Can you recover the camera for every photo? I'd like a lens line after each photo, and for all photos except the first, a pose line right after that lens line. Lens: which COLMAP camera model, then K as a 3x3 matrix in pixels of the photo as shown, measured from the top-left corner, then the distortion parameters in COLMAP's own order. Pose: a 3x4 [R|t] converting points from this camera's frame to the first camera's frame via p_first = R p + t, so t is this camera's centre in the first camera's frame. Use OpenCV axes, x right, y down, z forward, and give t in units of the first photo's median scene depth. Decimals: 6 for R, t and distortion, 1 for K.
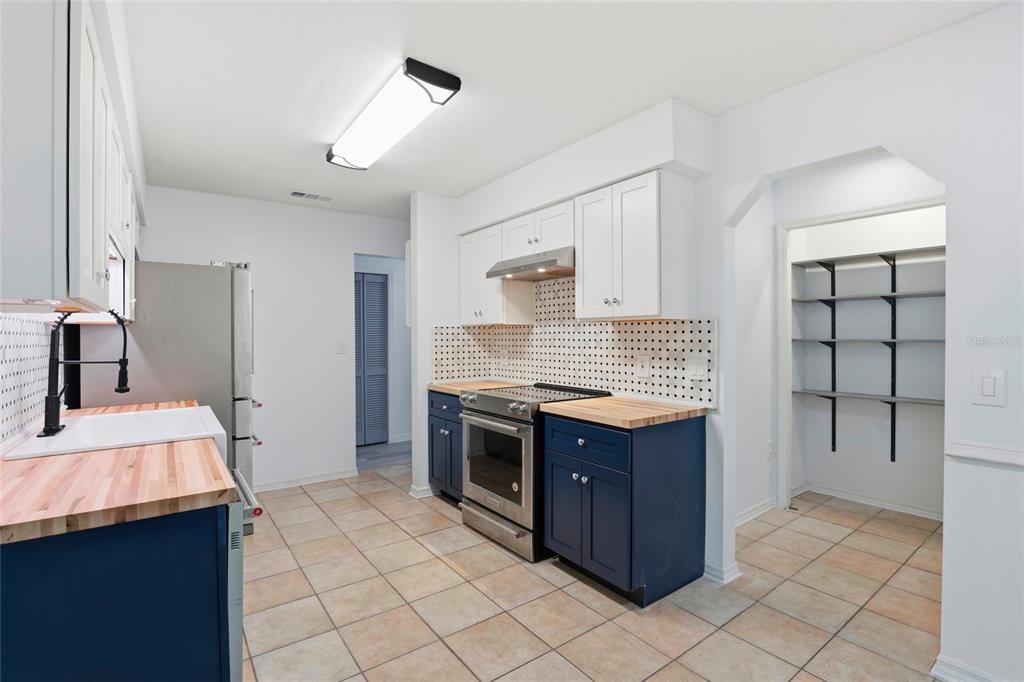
lens RADIAL K [[475.8, 0, 512.9], [0, 475.8, 337.4], [0, 0, 1]] dist [-0.027818, 0.001917]
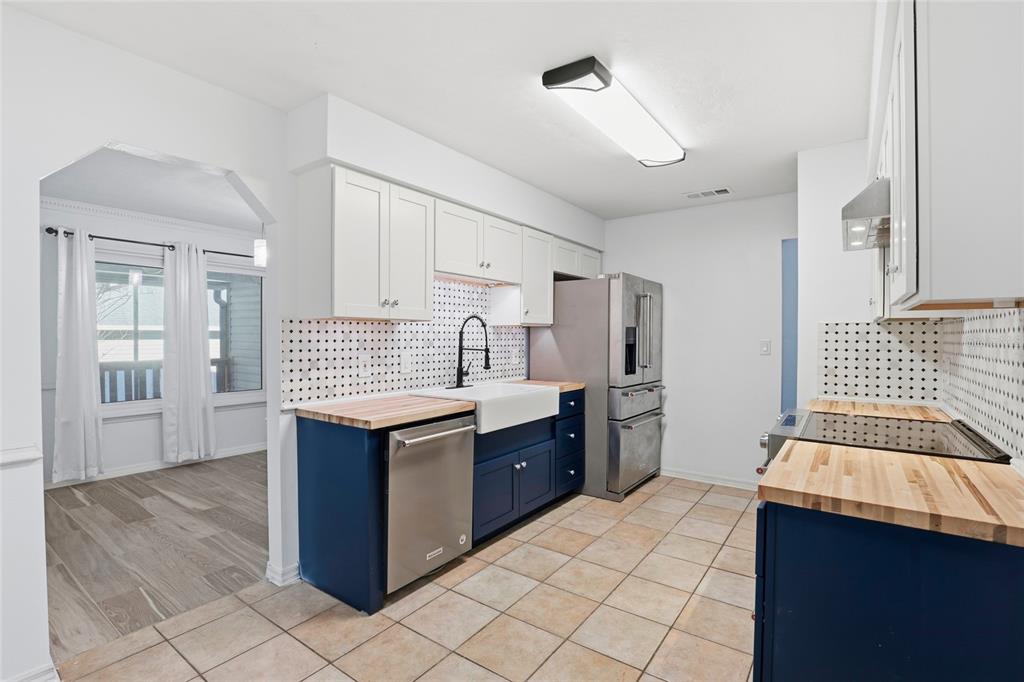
lens RADIAL K [[475.8, 0, 513.3], [0, 475.8, 341.3], [0, 0, 1]] dist [-0.027818, 0.001917]
pose [[0.299957, 0.017779, -0.953787, 0.516915], [-0.006492, 0.999841, 0.016596, -0.004132], [0.953931, 0.001214, 0.300025, 0.406867]]
